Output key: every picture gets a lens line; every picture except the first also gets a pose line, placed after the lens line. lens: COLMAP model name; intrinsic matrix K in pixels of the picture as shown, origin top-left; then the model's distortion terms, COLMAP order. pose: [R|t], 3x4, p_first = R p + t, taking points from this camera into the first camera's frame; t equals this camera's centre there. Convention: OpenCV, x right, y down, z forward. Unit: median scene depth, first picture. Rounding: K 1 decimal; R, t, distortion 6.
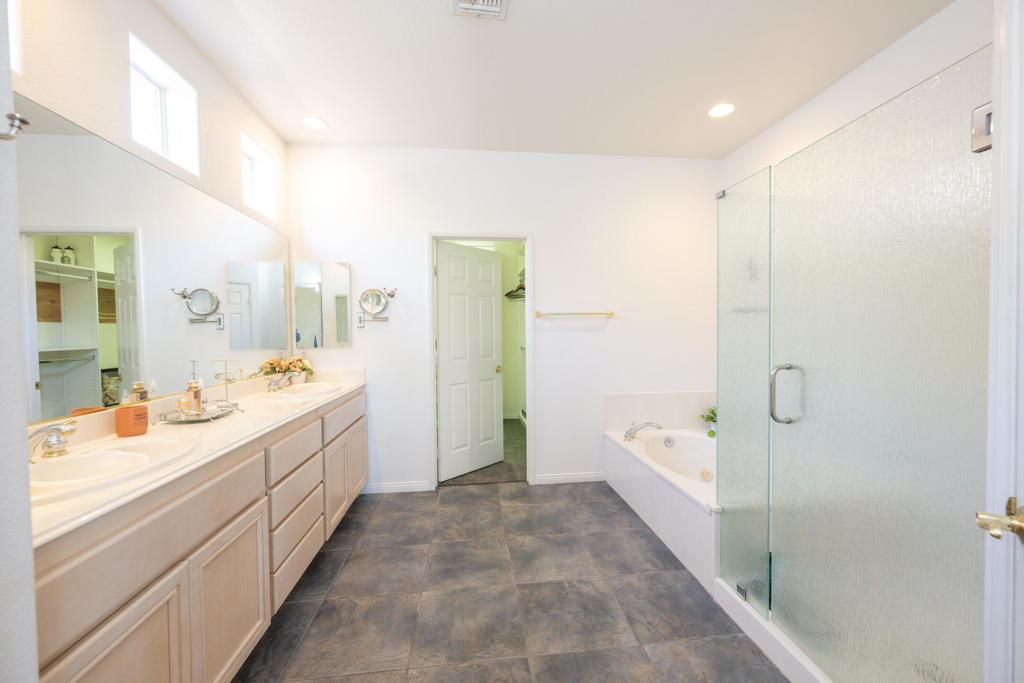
lens RADIAL K [[410.0, 0, 514.1], [0, 410.0, 340.2], [0, 0, 1]] dist [-0.006188, 0.000531]
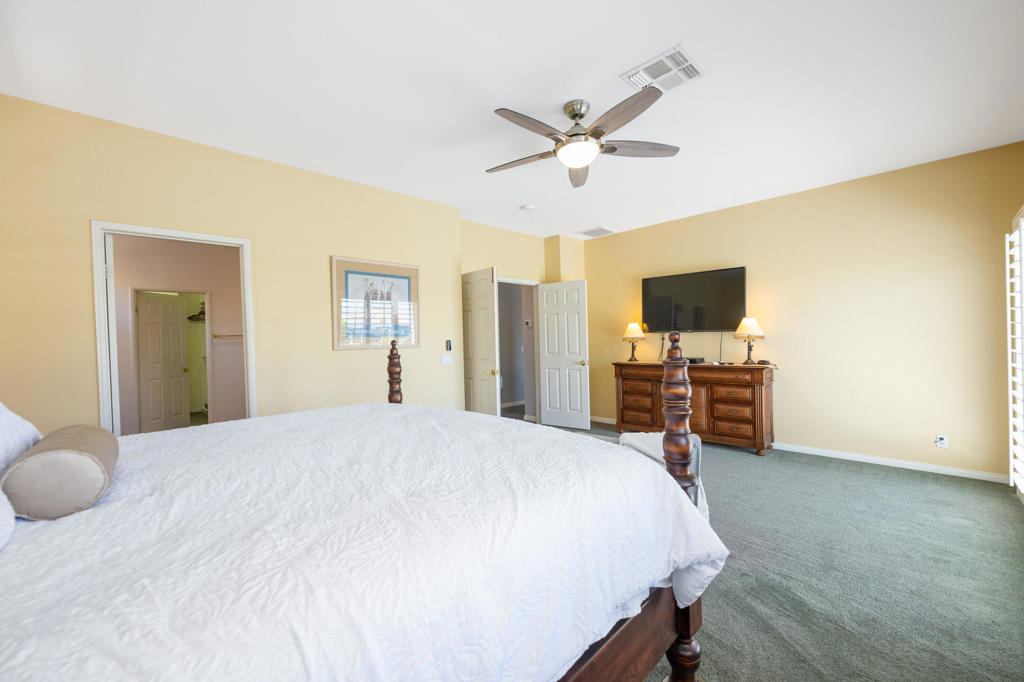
lens RADIAL K [[410.0, 0, 515.4], [0, 410.0, 342.8], [0, 0, 1]] dist [-0.006188, 0.000531]
pose [[0.784031, -0.011393, 0.620618, -0.011139], [0.026213, 0.999547, -0.014767, 0.015545], [-0.620169, 0.027846, 0.783974, -0.725337]]
